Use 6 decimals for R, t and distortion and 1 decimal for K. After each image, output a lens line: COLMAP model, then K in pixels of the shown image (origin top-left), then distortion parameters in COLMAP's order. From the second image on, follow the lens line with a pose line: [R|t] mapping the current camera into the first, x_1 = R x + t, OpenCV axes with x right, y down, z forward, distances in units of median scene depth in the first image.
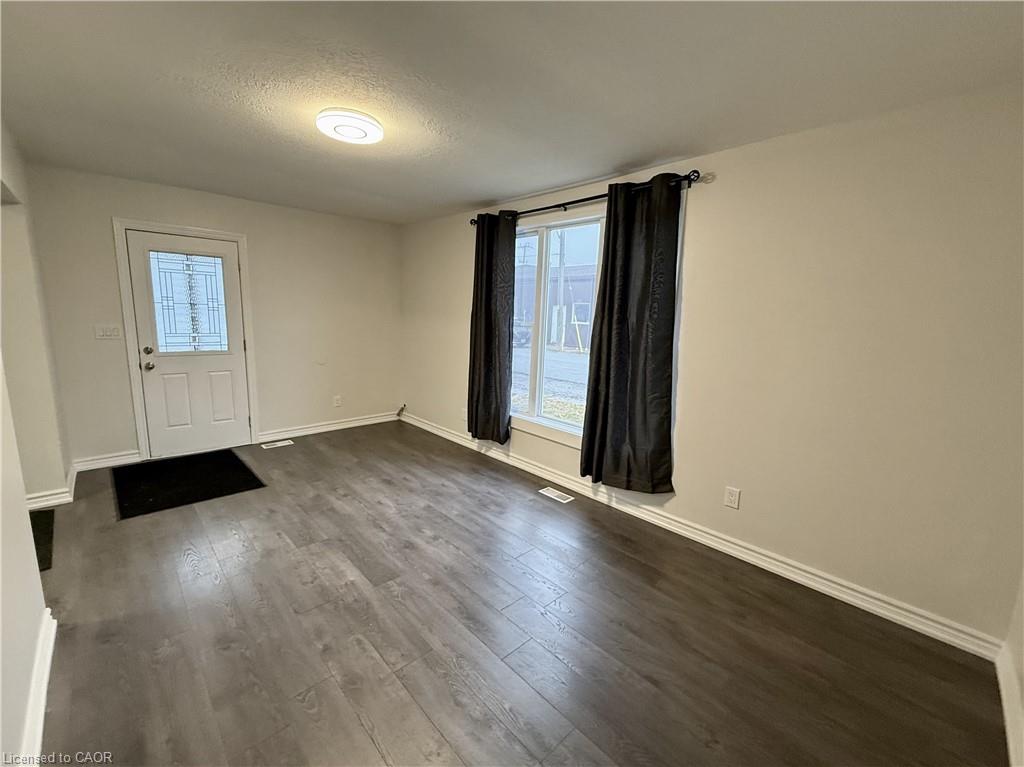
lens RADIAL K [[411.9, 0, 515.5], [0, 411.9, 402.8], [0, 0, 1]] dist [-0.000134, 0.000583]
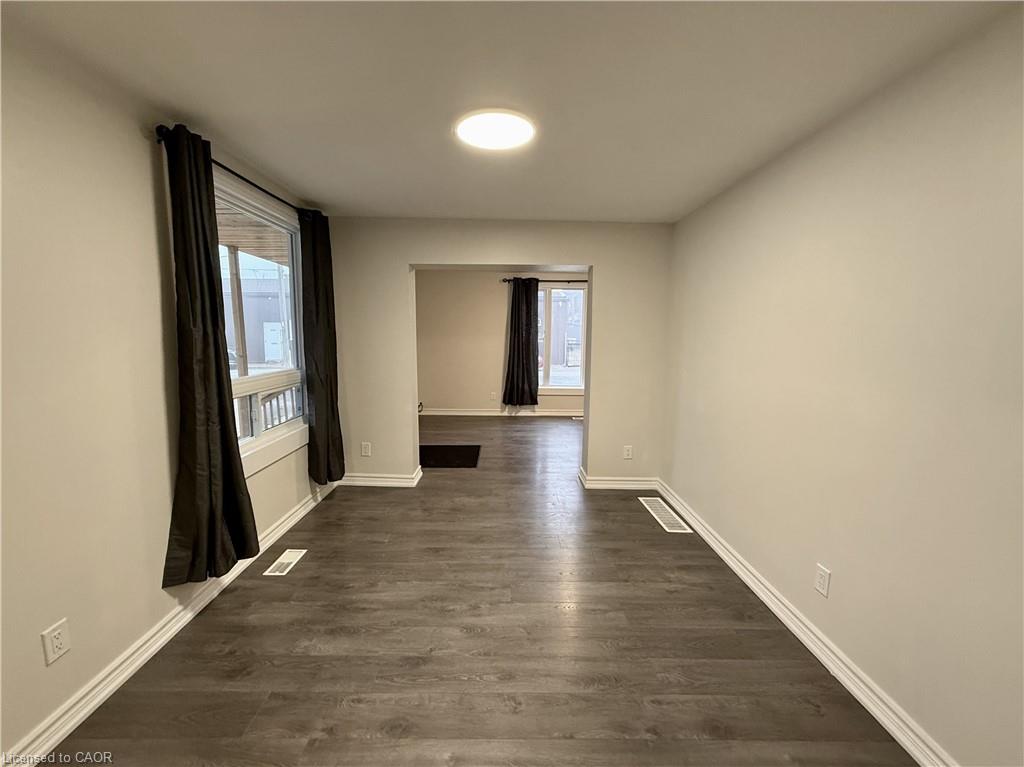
lens RADIAL K [[411.9, 0, 513.5], [0, 411.9, 383.1], [0, 0, 1]] dist [-0.000134, 0.000583]
pose [[0.681678, -0.126747, 0.720591, -1.905313], [0.180223, 0.983622, 0.002521, -0.013508], [-0.709109, 0.128149, 0.693356, -0.230064]]
